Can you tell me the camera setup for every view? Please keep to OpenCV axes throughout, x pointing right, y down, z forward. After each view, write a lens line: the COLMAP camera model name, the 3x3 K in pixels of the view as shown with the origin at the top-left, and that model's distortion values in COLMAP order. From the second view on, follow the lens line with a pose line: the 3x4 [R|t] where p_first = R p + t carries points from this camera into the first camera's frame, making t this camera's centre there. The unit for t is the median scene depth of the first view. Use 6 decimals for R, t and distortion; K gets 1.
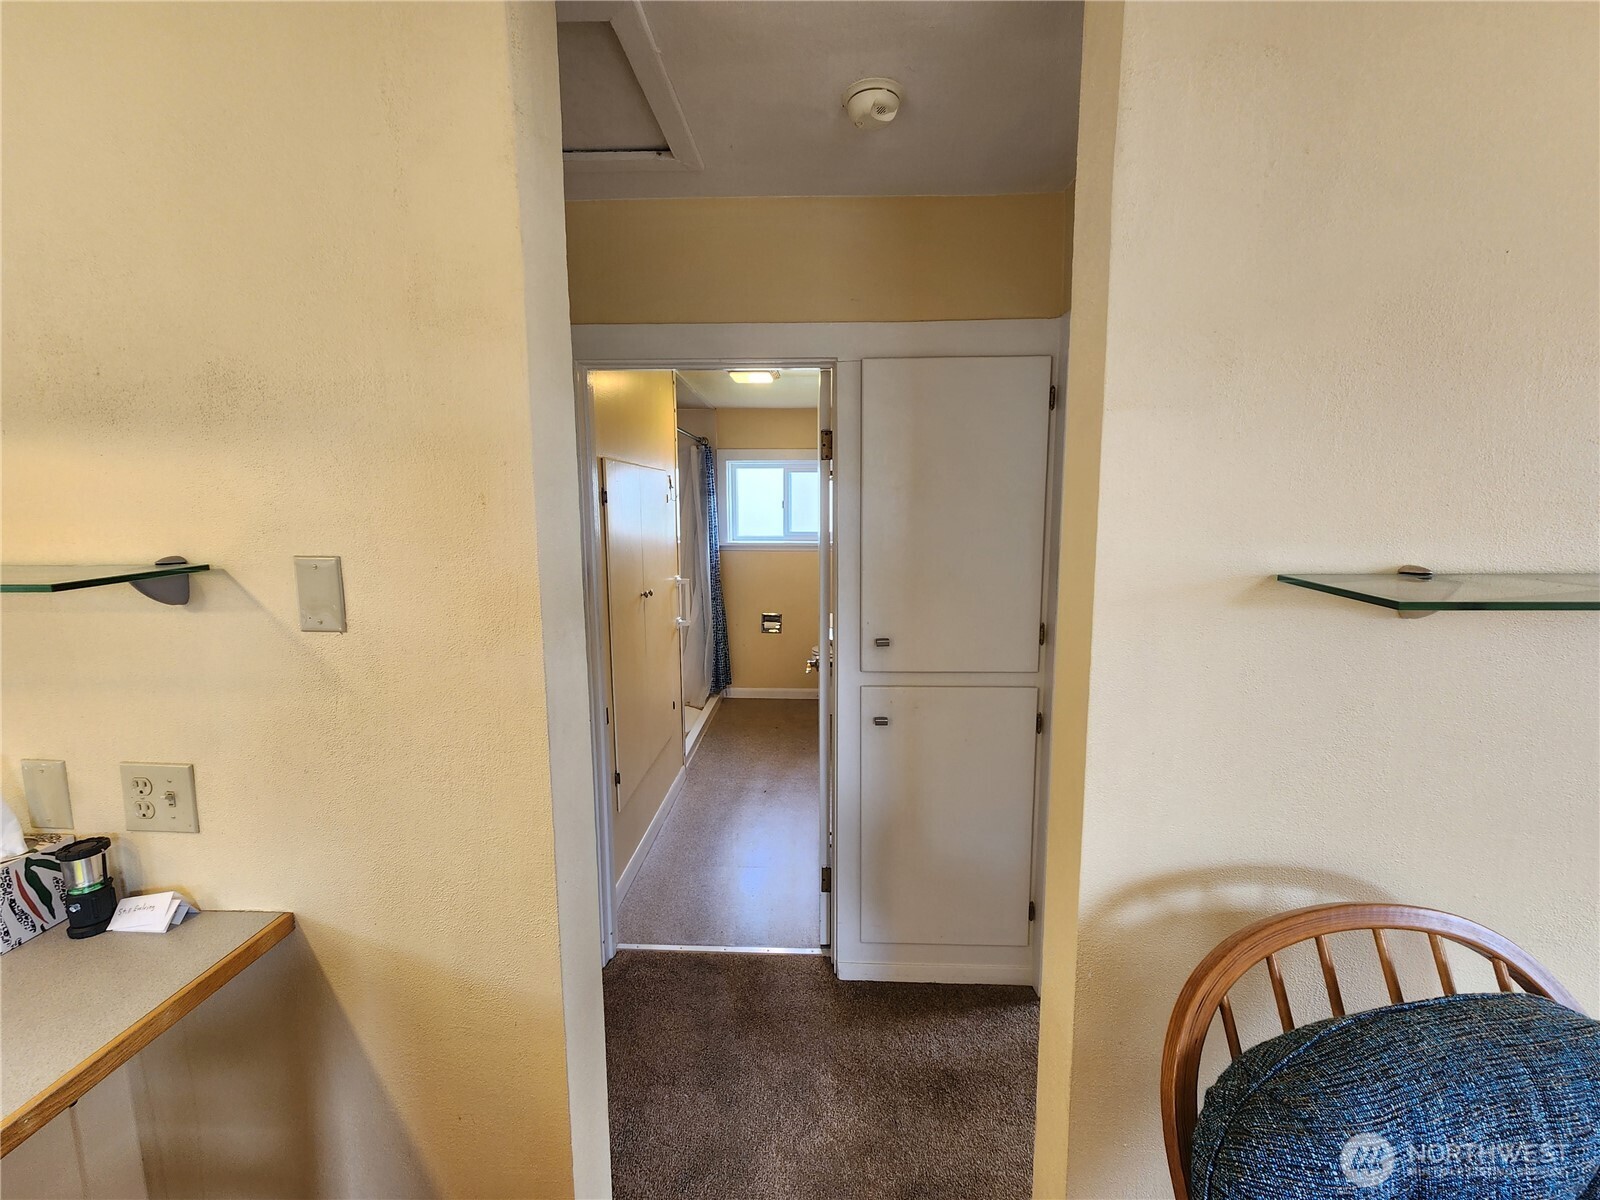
lens RADIAL K [[655.7, 0, 810.8], [0, 655.7, 591.8], [0, 0, 1]] dist [0.001948, -0.000102]
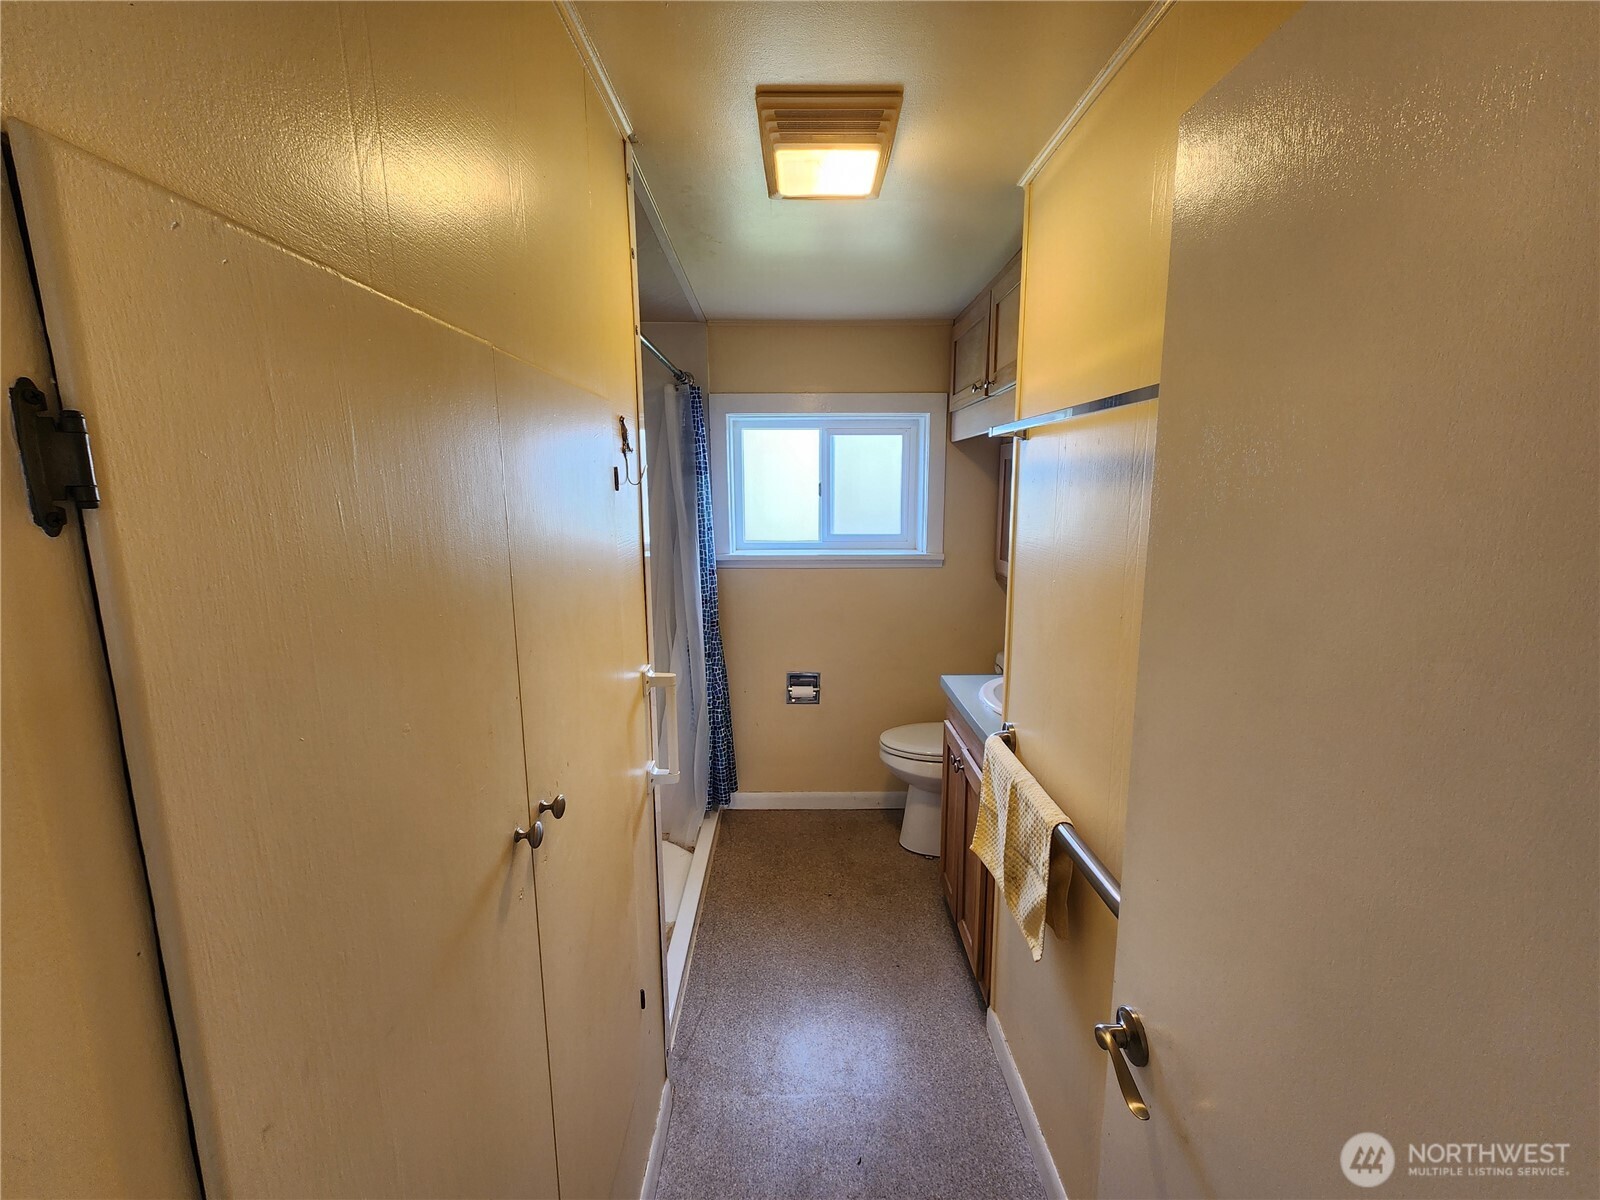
lens RADIAL K [[655.7, 0, 791.8], [0, 655.7, 610.8], [0, 0, 1]] dist [0.001948, -0.000102]
pose [[0.999733, -0.006889, 0.022042, -0.086562], [0.005672, 0.998482, 0.054783, -0.058829], [-0.022386, -0.054643, 0.998255, 0.420266]]
